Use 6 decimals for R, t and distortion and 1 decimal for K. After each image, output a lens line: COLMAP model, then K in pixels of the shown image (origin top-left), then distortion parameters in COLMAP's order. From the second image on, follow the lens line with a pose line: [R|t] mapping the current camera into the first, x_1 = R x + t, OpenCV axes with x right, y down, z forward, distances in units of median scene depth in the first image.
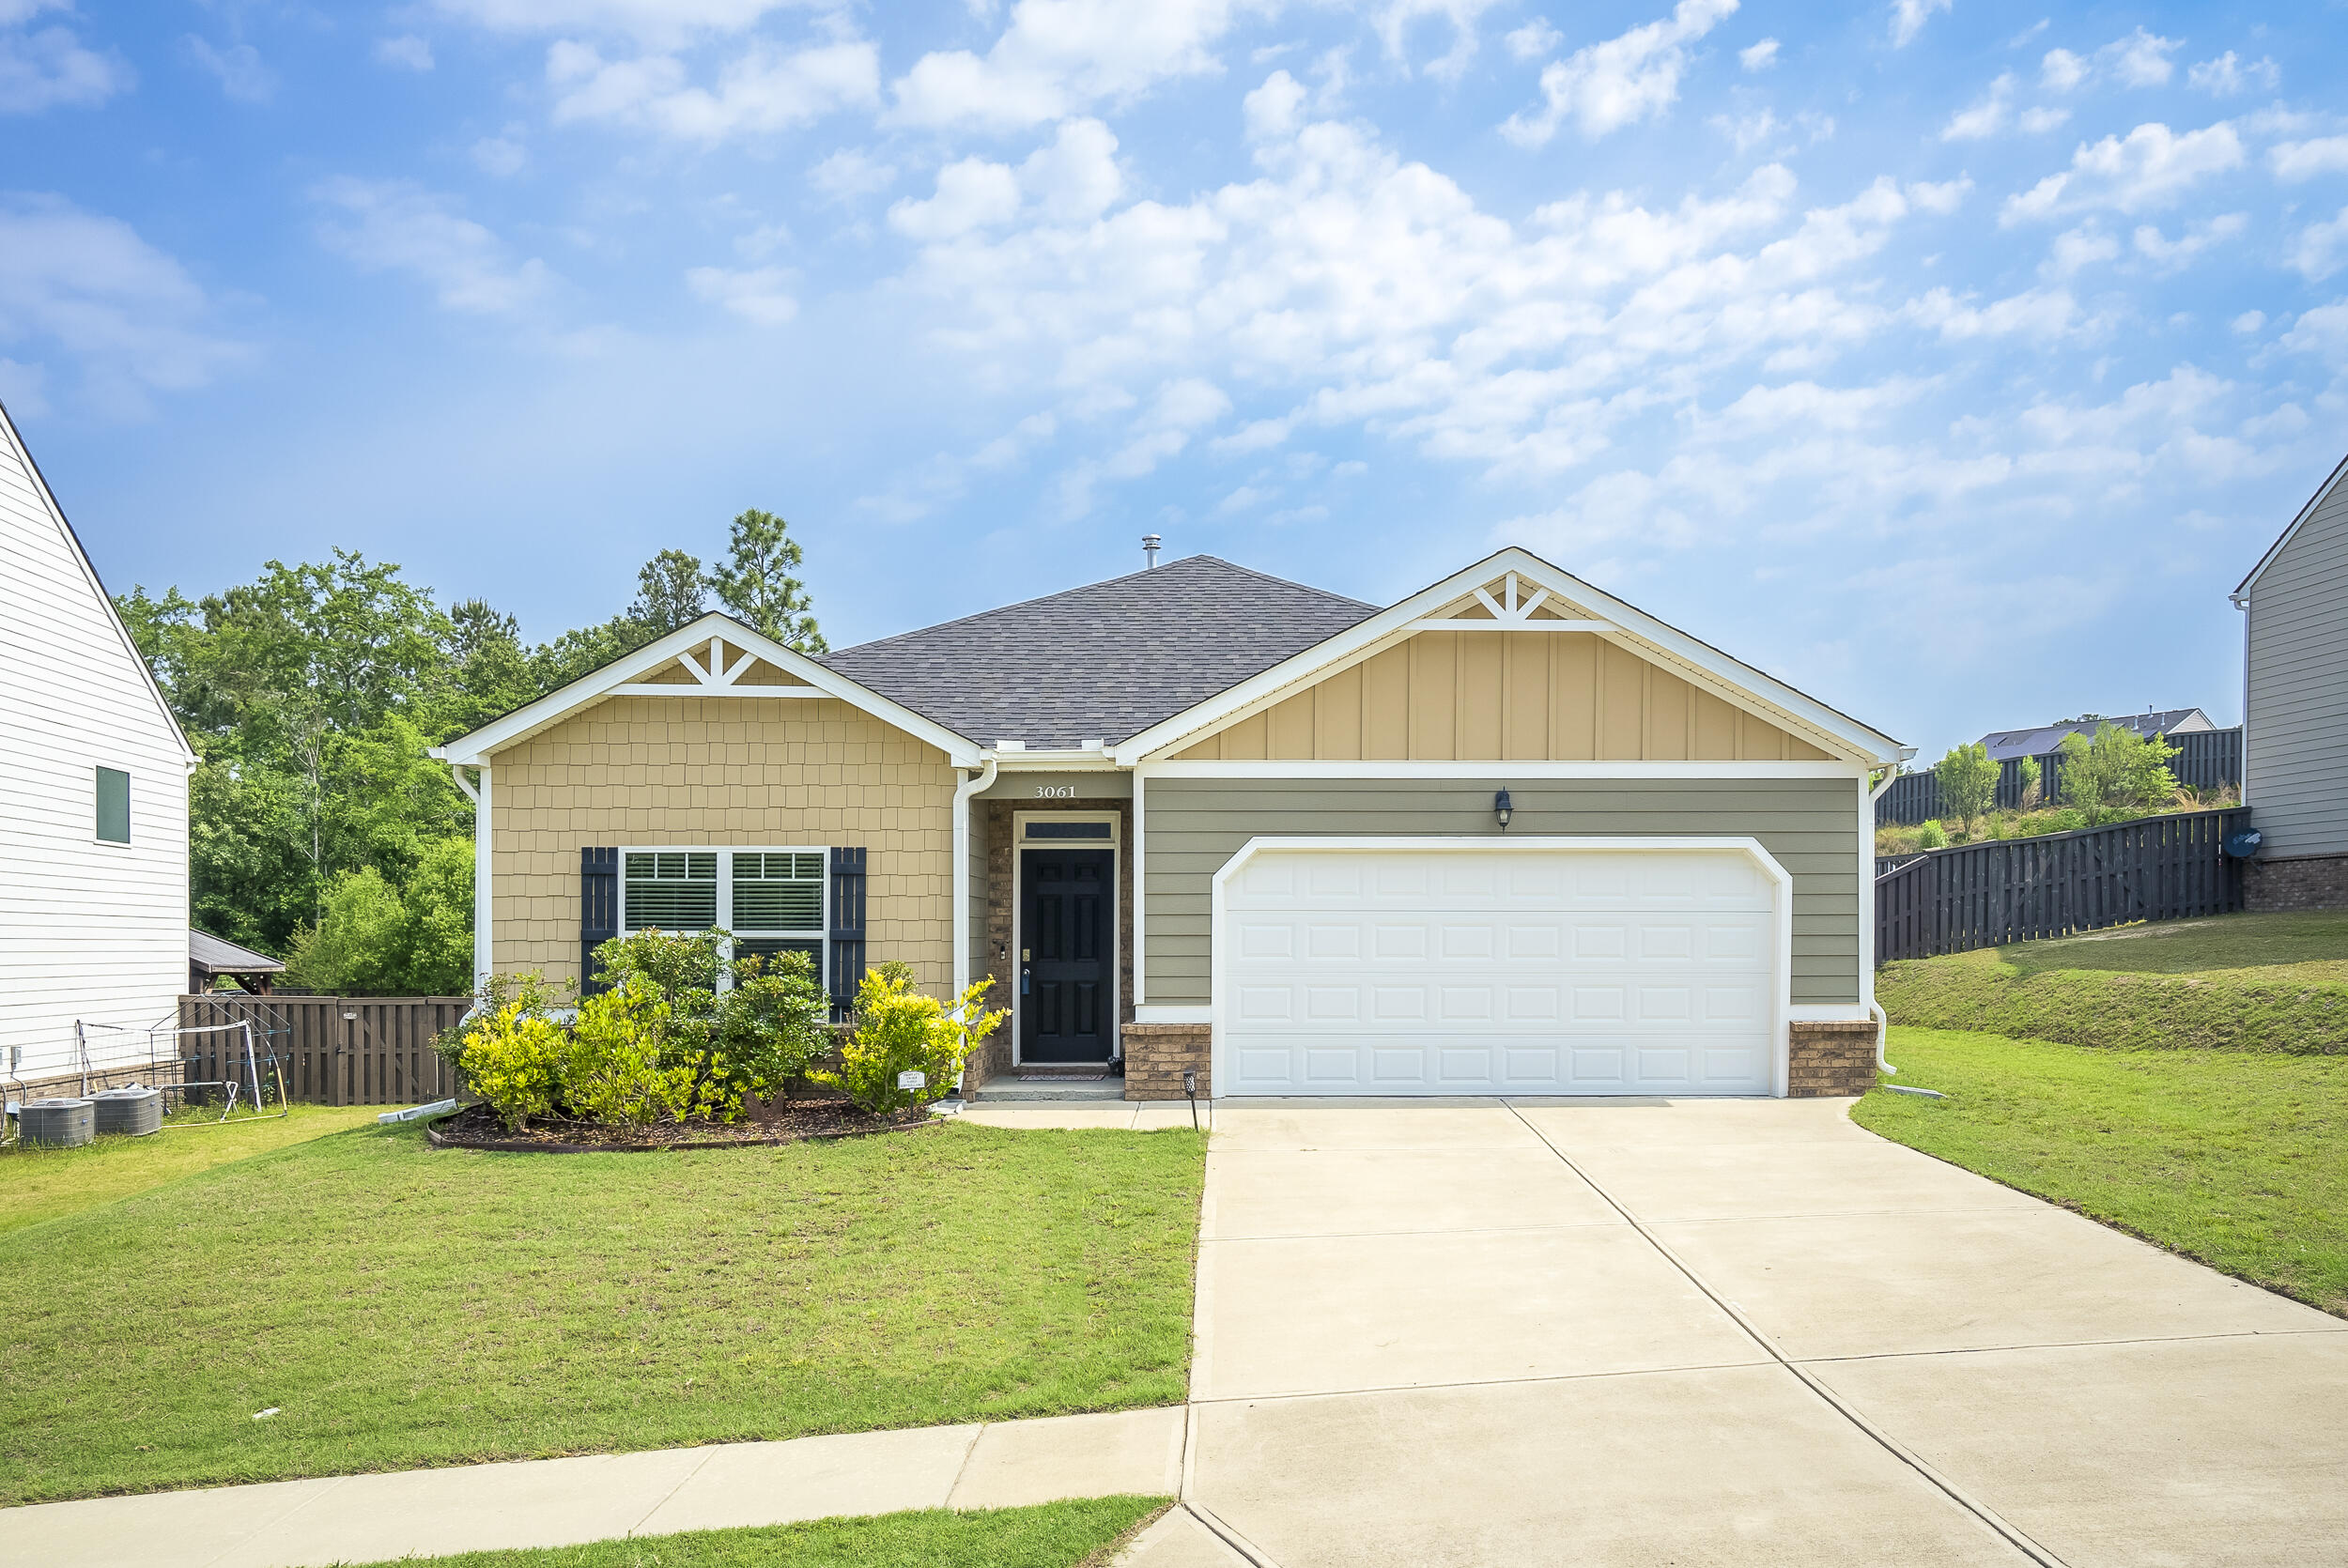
lens RADIAL K [[1821.2, 0, 1187.1], [0, 1821.2, 920.9], [0, 0, 1]] dist [0.000148, 0.007213]
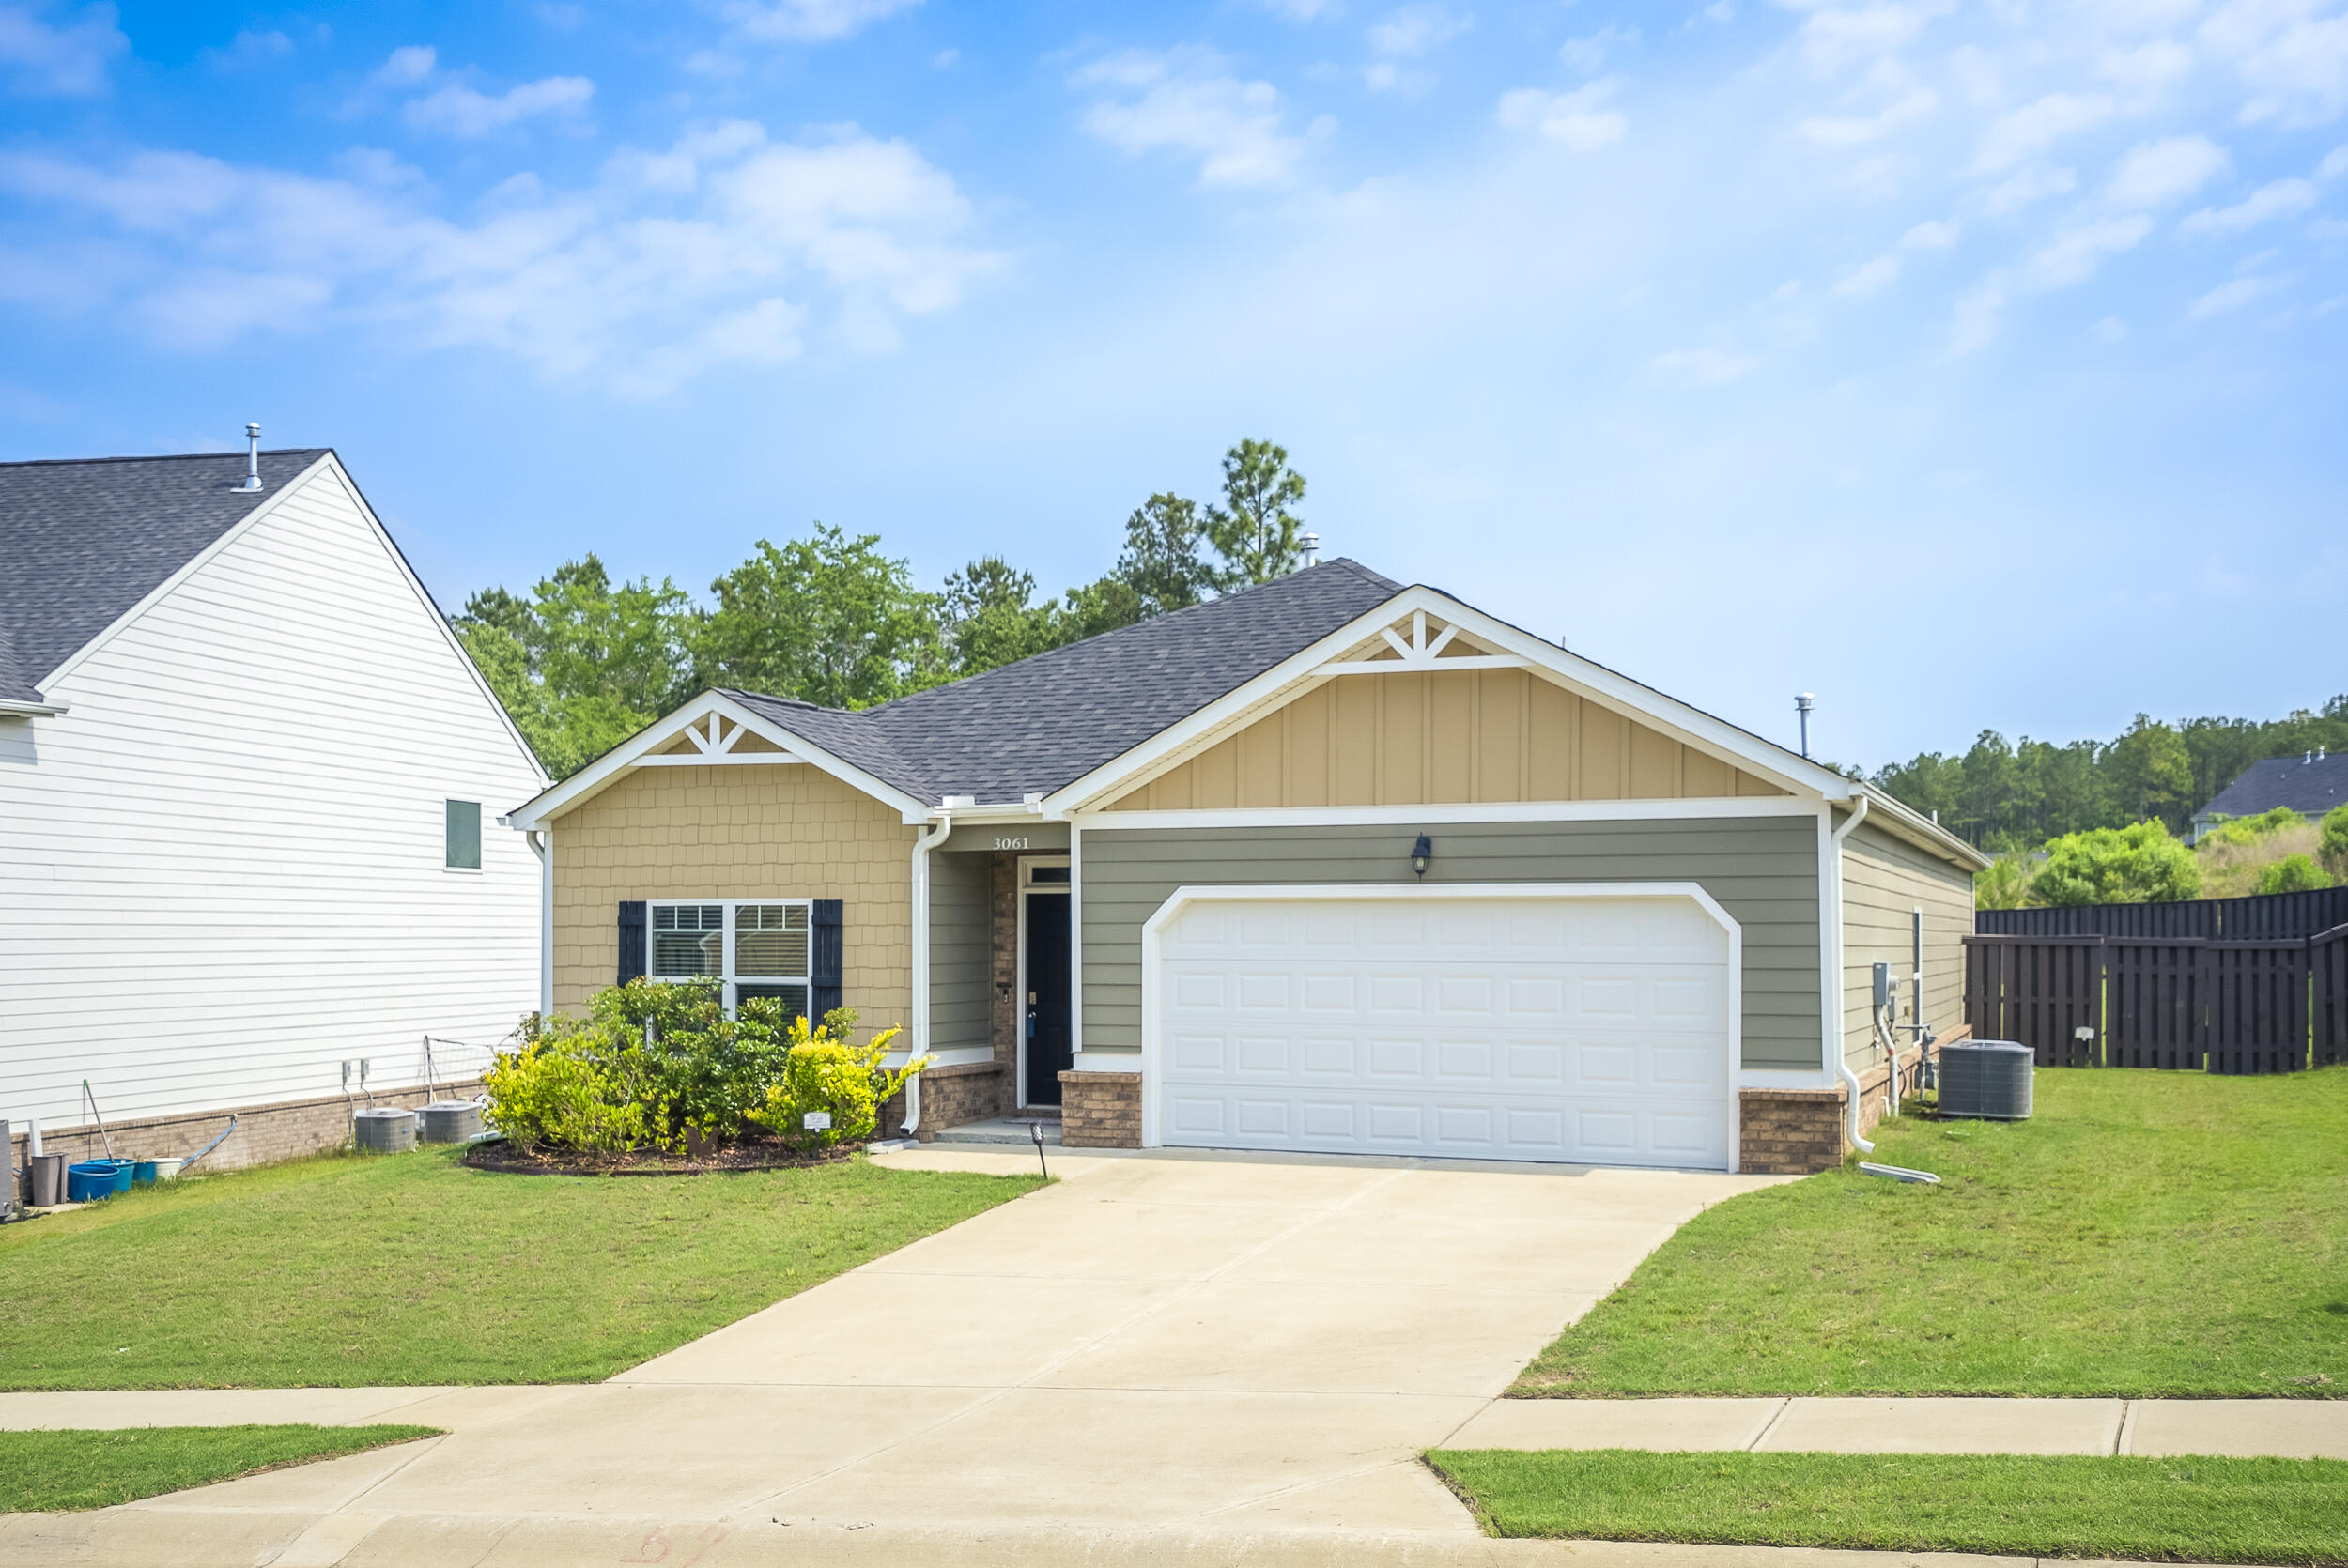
lens RADIAL K [[2583.1, 0, 1172.5], [0, 2583.1, 781.4], [0, 0, 1]] dist [0.074145, 0.000000]
pose [[0.900975, -0.022102, -0.433308, 0.643813], [0.007406, 0.999340, -0.035573, -0.052980], [0.433808, 0.028841, 0.900544, -0.280663]]
